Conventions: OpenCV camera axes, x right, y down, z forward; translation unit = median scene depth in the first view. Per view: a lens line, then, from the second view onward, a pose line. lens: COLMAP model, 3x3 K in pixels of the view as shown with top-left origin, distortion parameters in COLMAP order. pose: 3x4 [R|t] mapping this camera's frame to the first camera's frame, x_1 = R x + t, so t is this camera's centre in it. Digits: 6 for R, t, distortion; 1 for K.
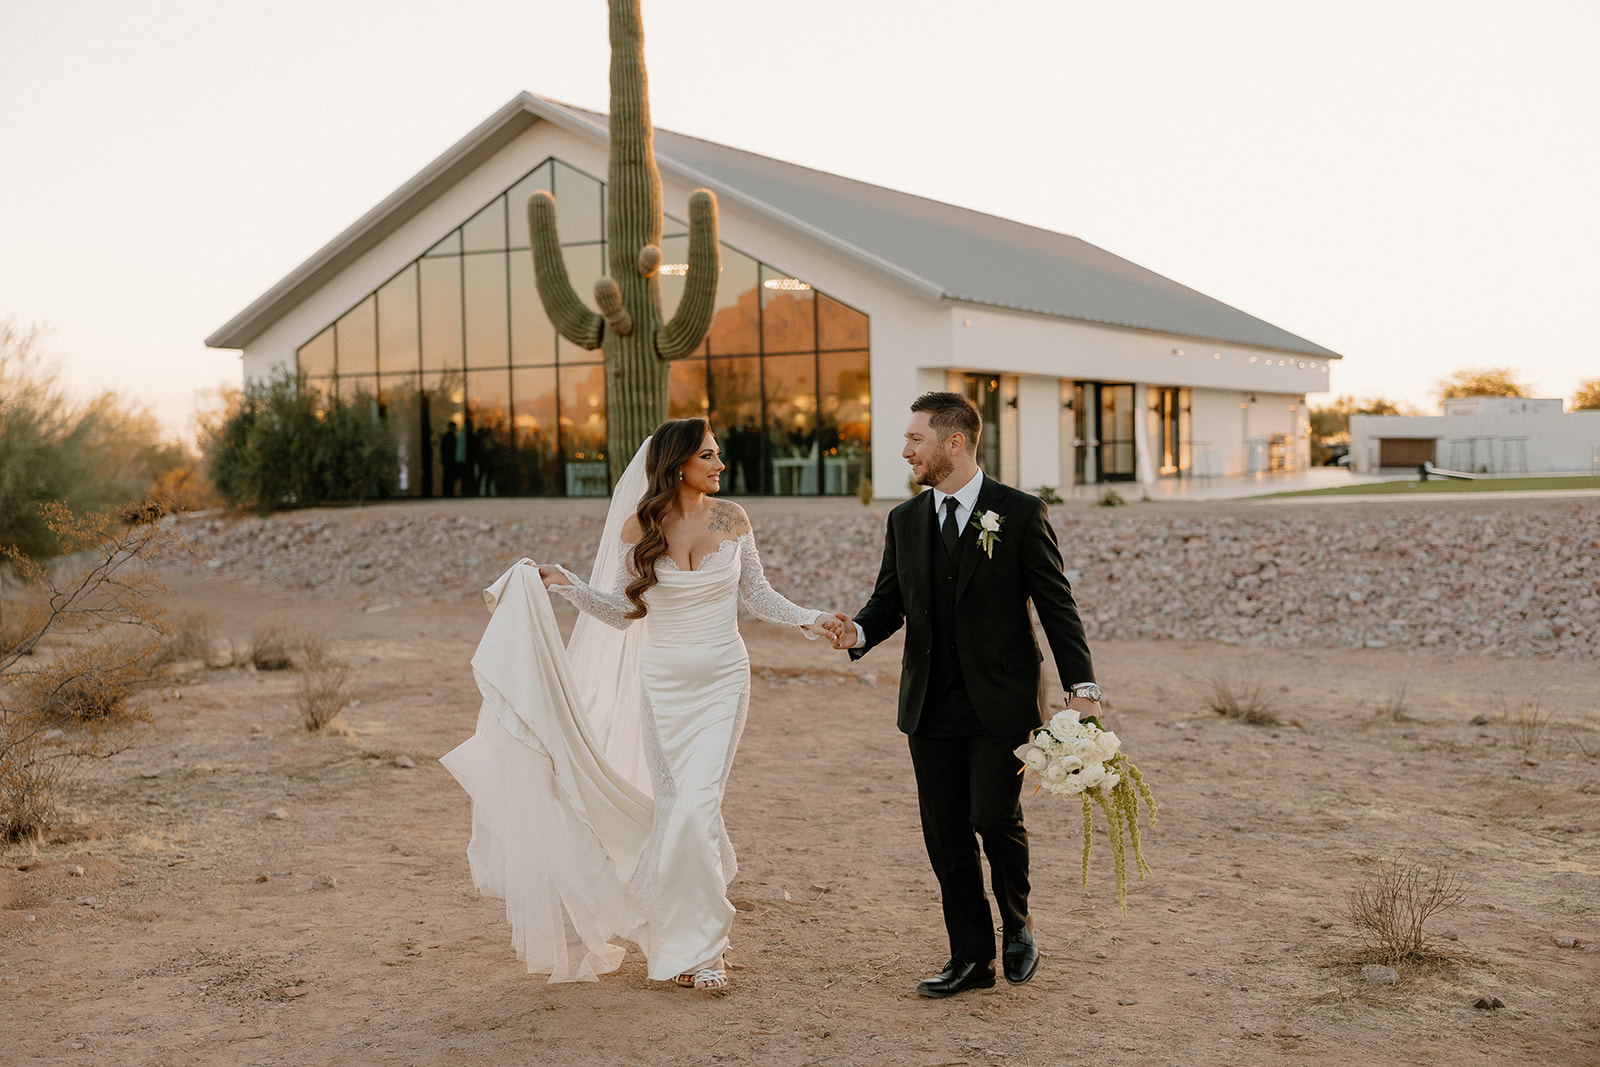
lens RADIAL K [[1869.3, 0, 800.0], [0, 1869.3, 533.5], [0, 0, 1]] dist [0.009976, 0.018138]
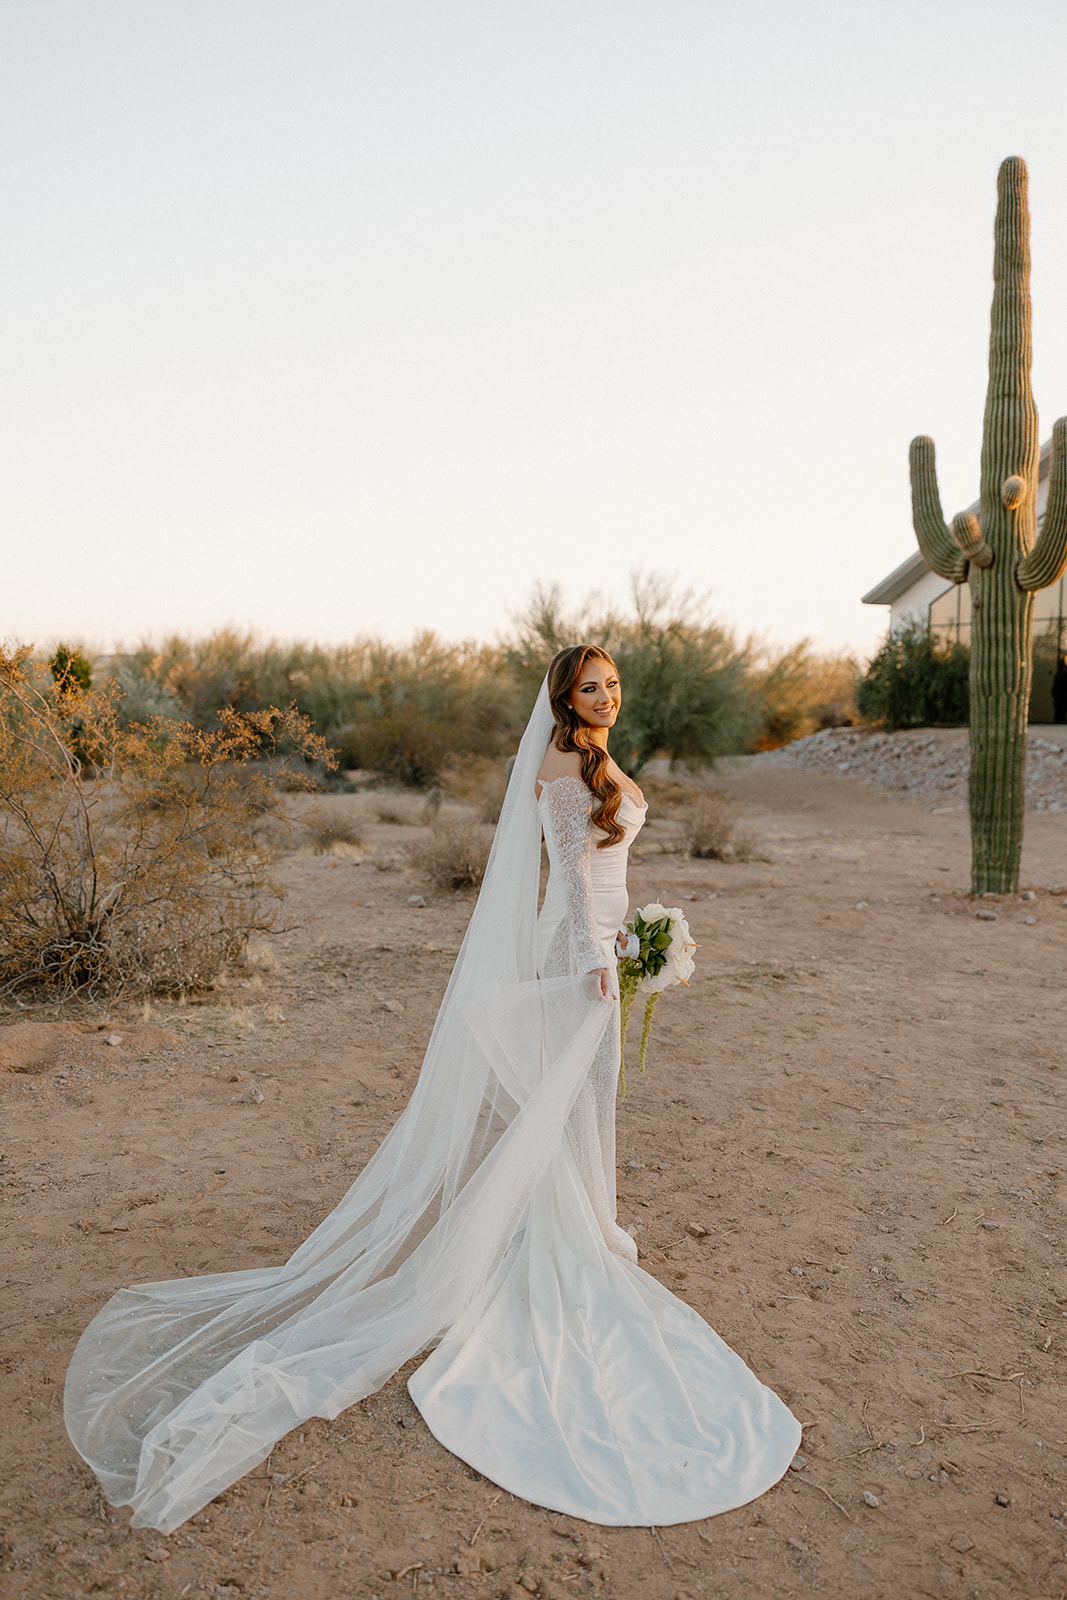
lens RADIAL K [[1319.5, 0, 533.5], [0, 1319.5, 800.0], [0, 0, 1]] dist [0.010837, 0.004241]
pose [[0.807579, 0.069931, -0.585598, 0.057695], [-0.044805, 0.997350, 0.057313, -0.004087], [0.588055, -0.020047, 0.808573, 0.111513]]
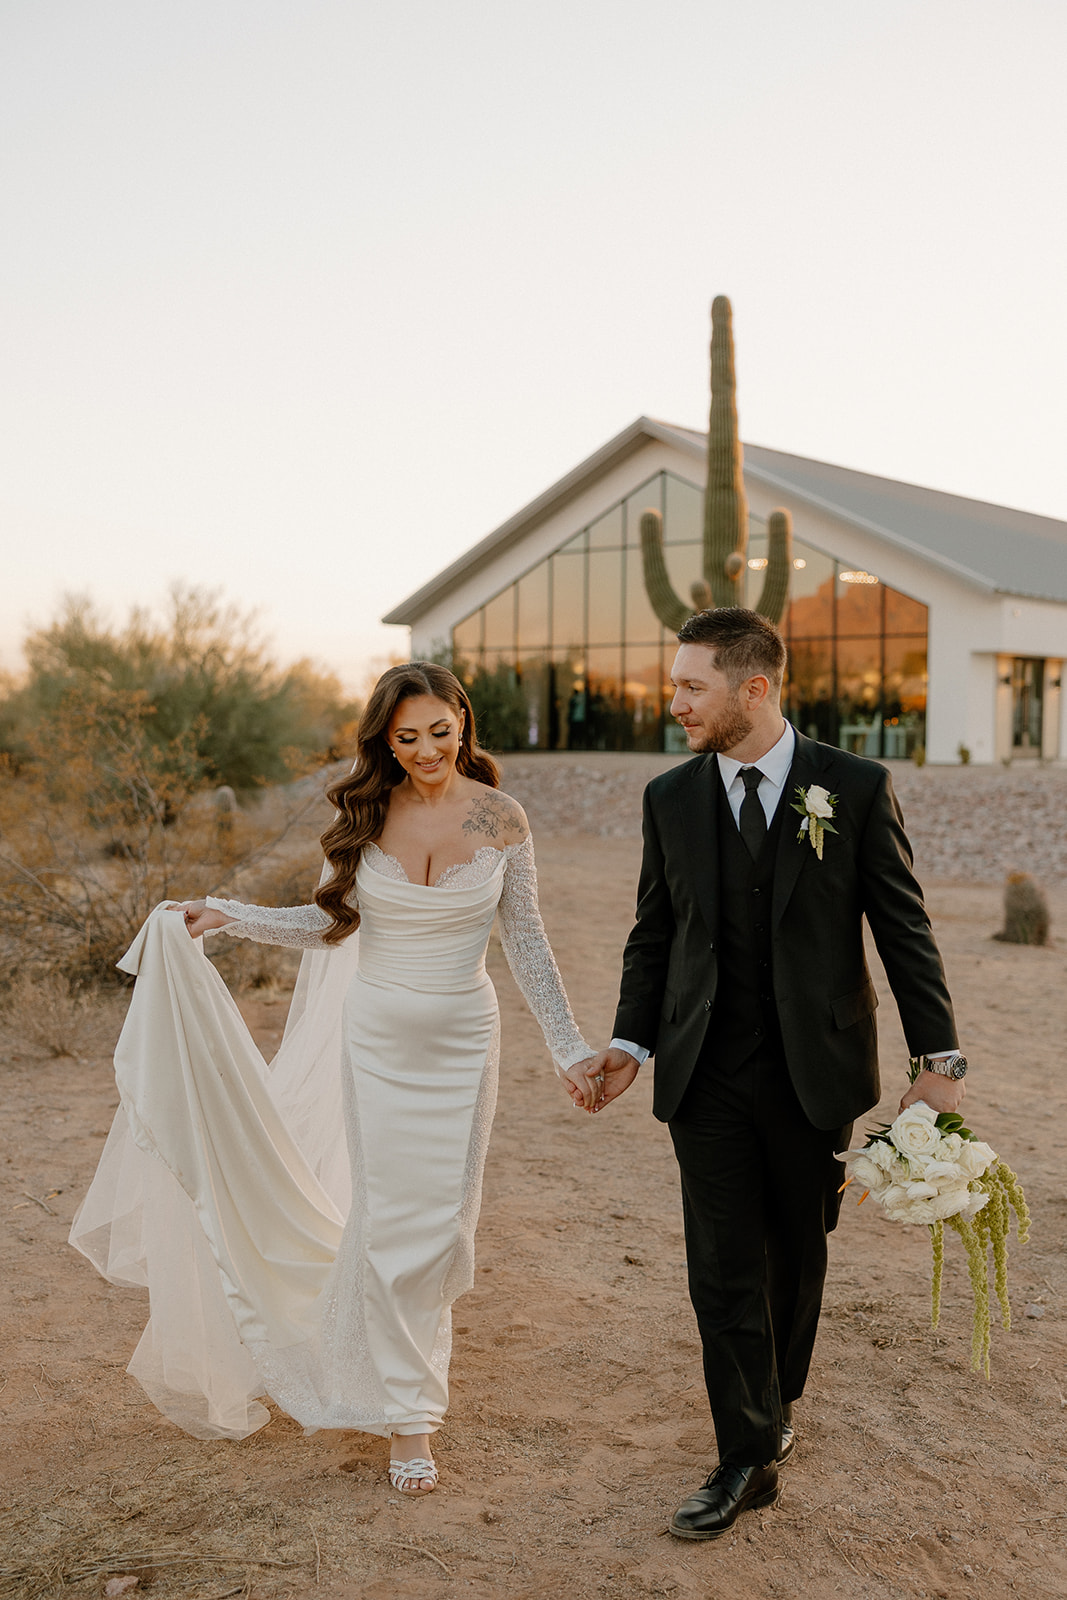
lens RADIAL K [[1608.6, 0, 566.7], [0, 1608.6, 798.9], [0, 0, 1]] dist [0.035177, -0.030964]
pose [[0.982119, 0.035580, -0.184868, 0.005597], [-0.034171, 0.999358, 0.010805, 0.000705], [0.185134, -0.004295, 0.982704, -0.031460]]
